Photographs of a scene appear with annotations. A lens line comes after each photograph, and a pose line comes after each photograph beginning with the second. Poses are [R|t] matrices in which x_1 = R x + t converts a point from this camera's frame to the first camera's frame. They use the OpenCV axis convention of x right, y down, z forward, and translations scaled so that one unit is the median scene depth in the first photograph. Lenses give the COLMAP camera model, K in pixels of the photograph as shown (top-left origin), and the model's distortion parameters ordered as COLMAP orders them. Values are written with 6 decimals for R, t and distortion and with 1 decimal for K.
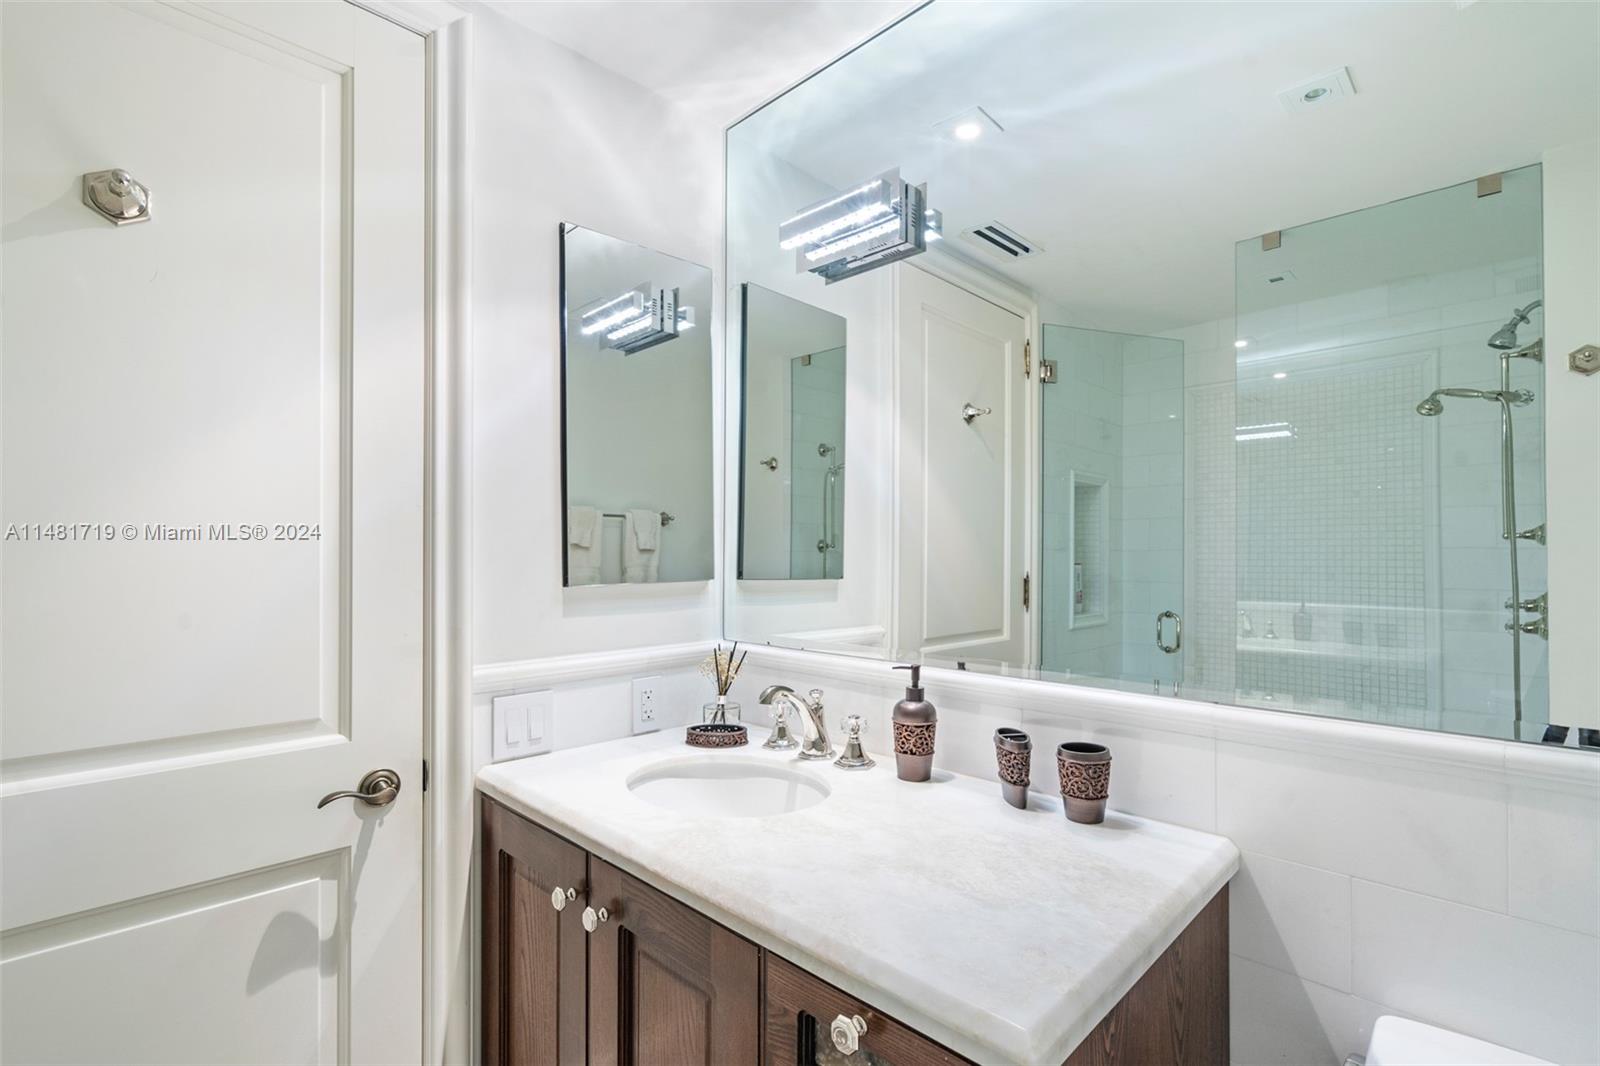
lens RADIAL K [[743.1, 0, 800.6], [0, 743.1, 543.9], [0, 0, 1]] dist [0.000886, -0.000241]
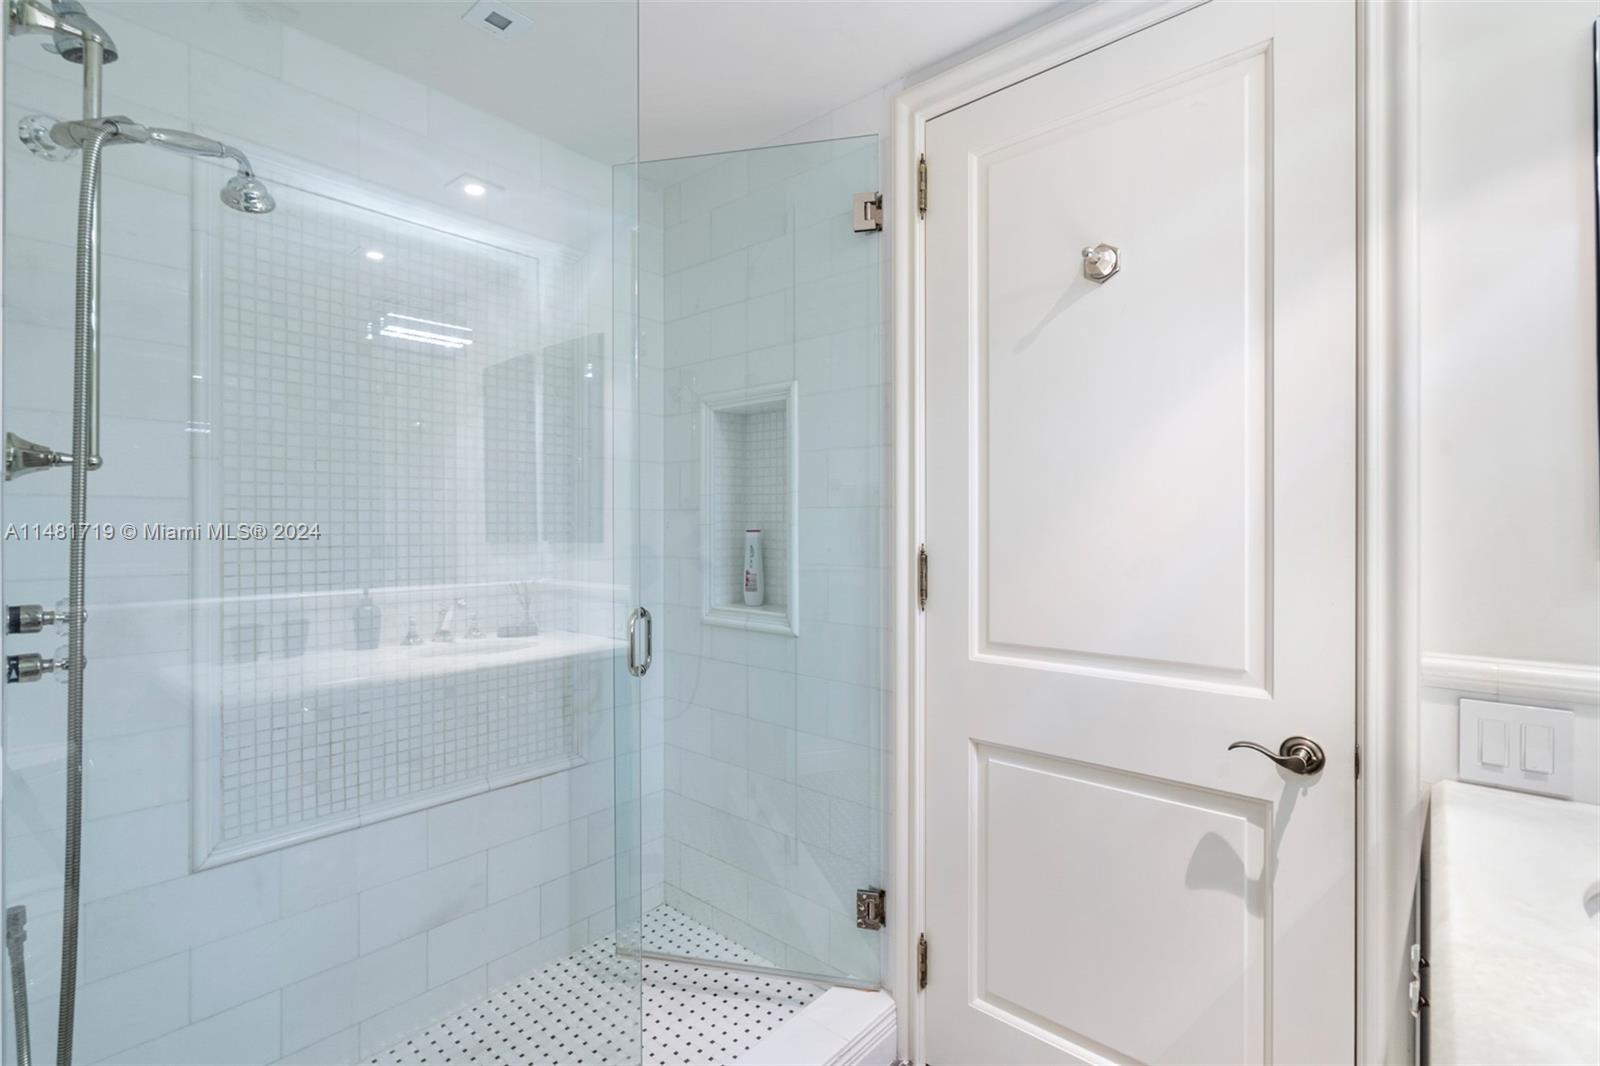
lens RADIAL K [[743.1, 0, 800.3], [0, 743.1, 528.2], [0, 0, 1]] dist [0.000886, -0.000241]
pose [[0.046956, -0.000031, -0.998897, 0.385665], [0.013187, 0.999913, 0.000589, 0.021089], [0.998810, -0.013200, 0.046953, 0.307434]]
